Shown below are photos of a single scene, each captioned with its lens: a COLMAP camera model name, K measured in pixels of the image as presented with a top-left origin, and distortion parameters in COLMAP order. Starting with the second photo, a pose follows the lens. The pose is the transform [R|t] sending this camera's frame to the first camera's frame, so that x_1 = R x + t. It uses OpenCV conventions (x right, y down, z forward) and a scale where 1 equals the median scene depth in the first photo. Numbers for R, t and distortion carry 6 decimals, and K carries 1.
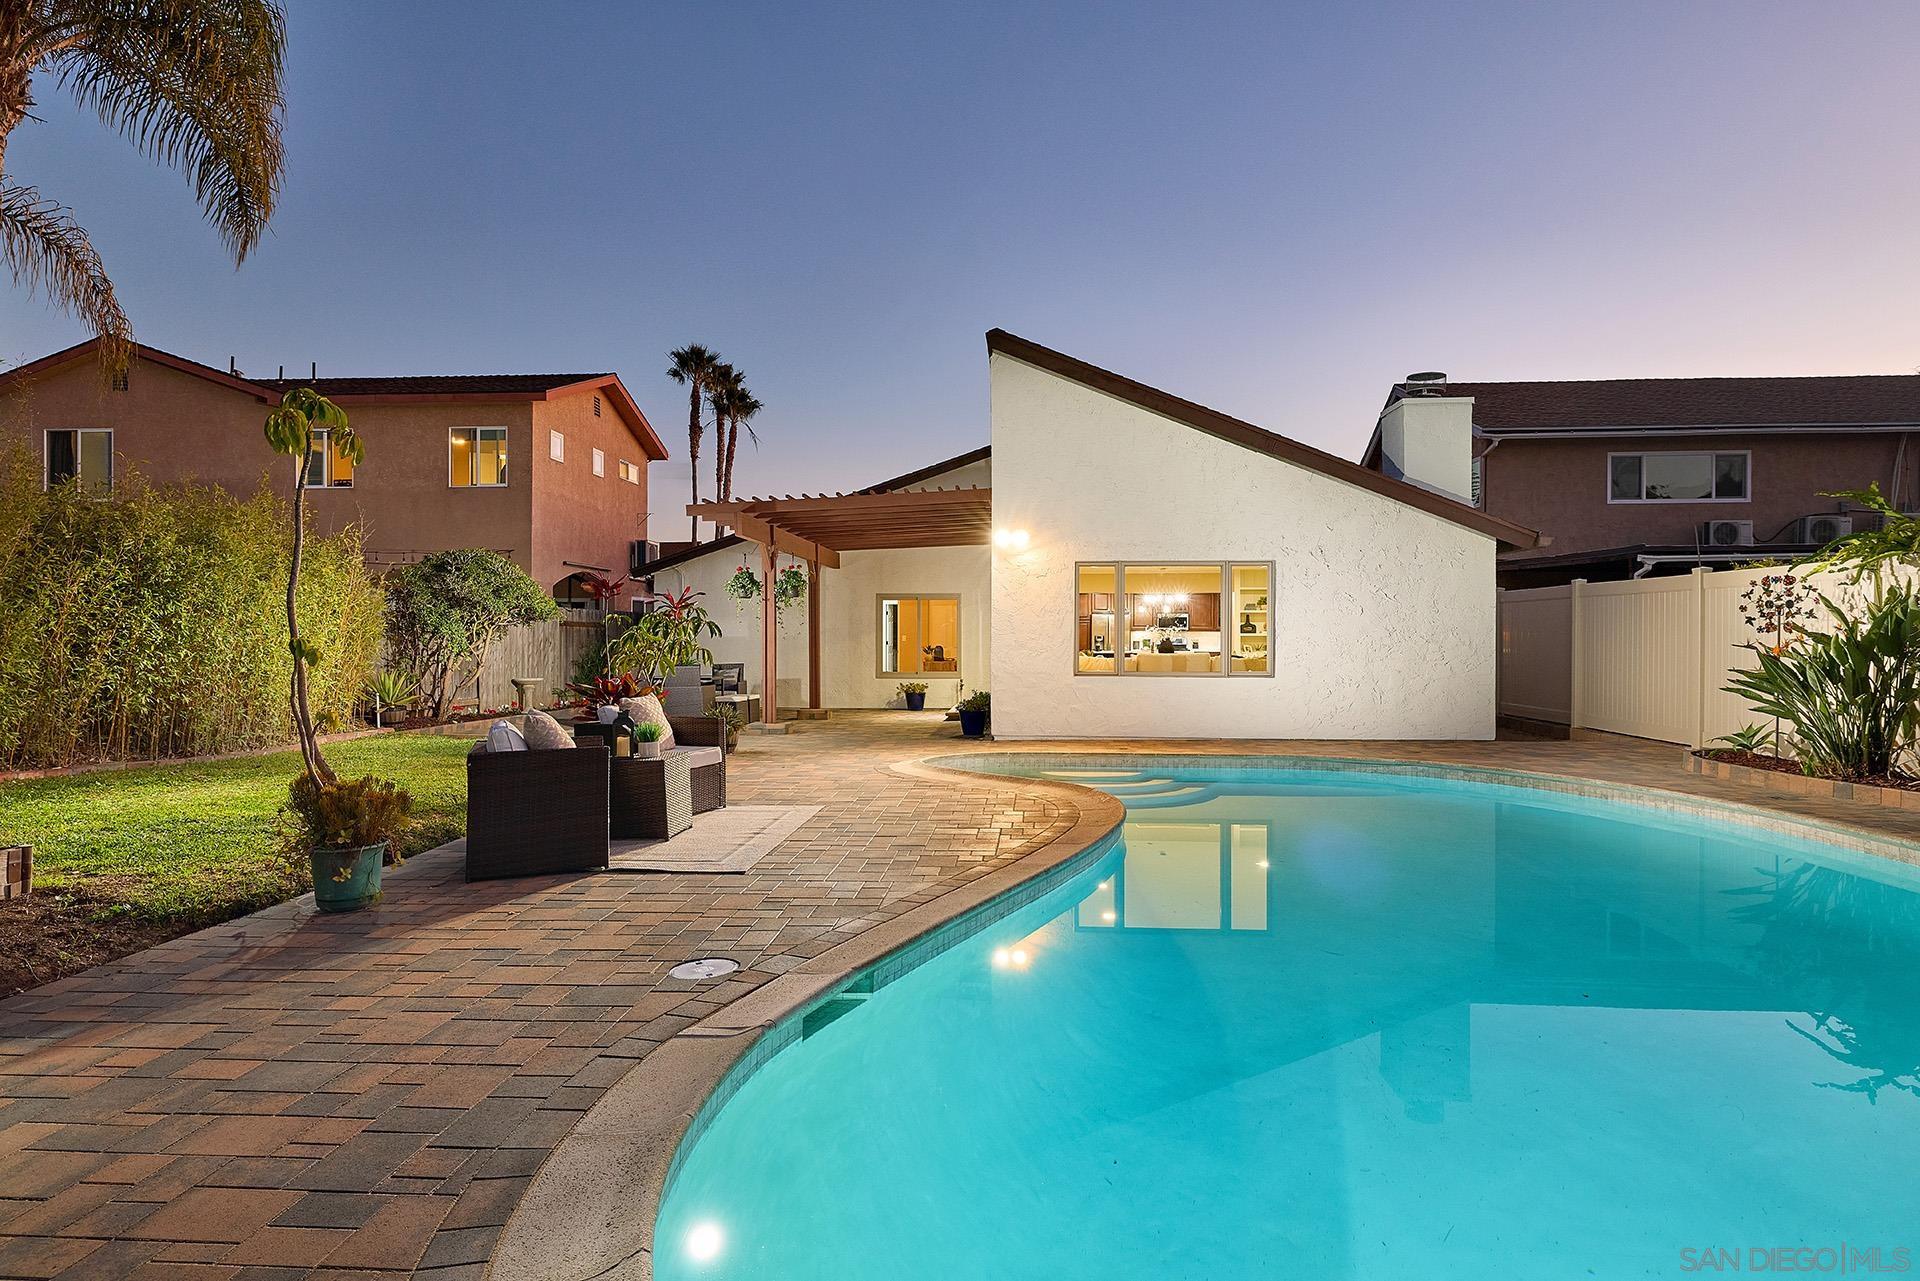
lens RADIAL K [[1060.6, 0, 959.2], [0, 1060.6, 642.8], [0, 0, 1]] dist [0.000481, 0.000531]
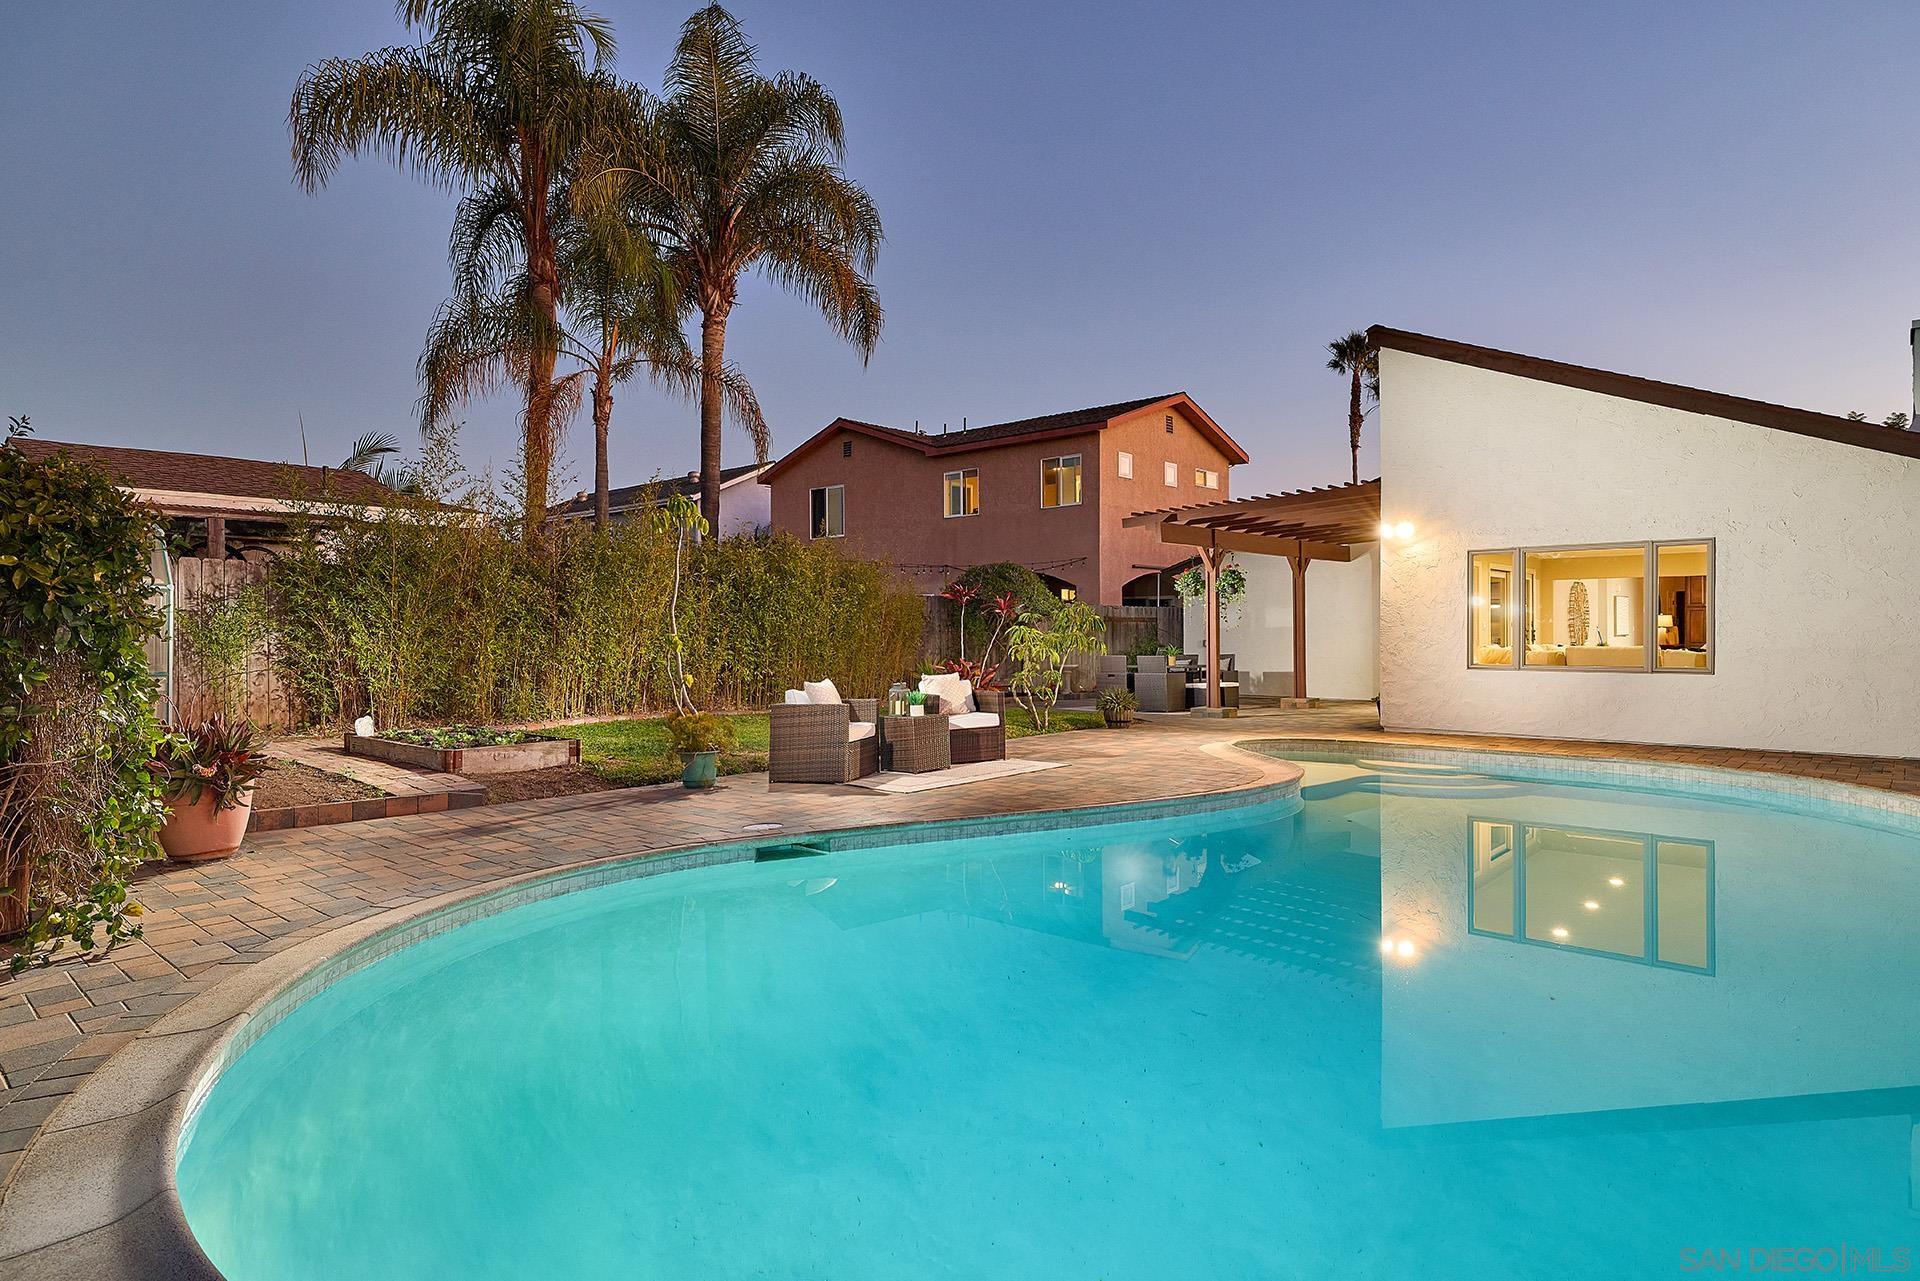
lens RADIAL K [[1060.6, 0, 953.3], [0, 1060.6, 639.9], [0, 0, 1]] dist [0.000481, 0.000531]
pose [[0.792494, 0.000148, -0.609879, 0.178861], [0.002441, 0.999991, 0.003414, 0.000154], [0.609874, -0.004195, 0.792487, -0.028739]]
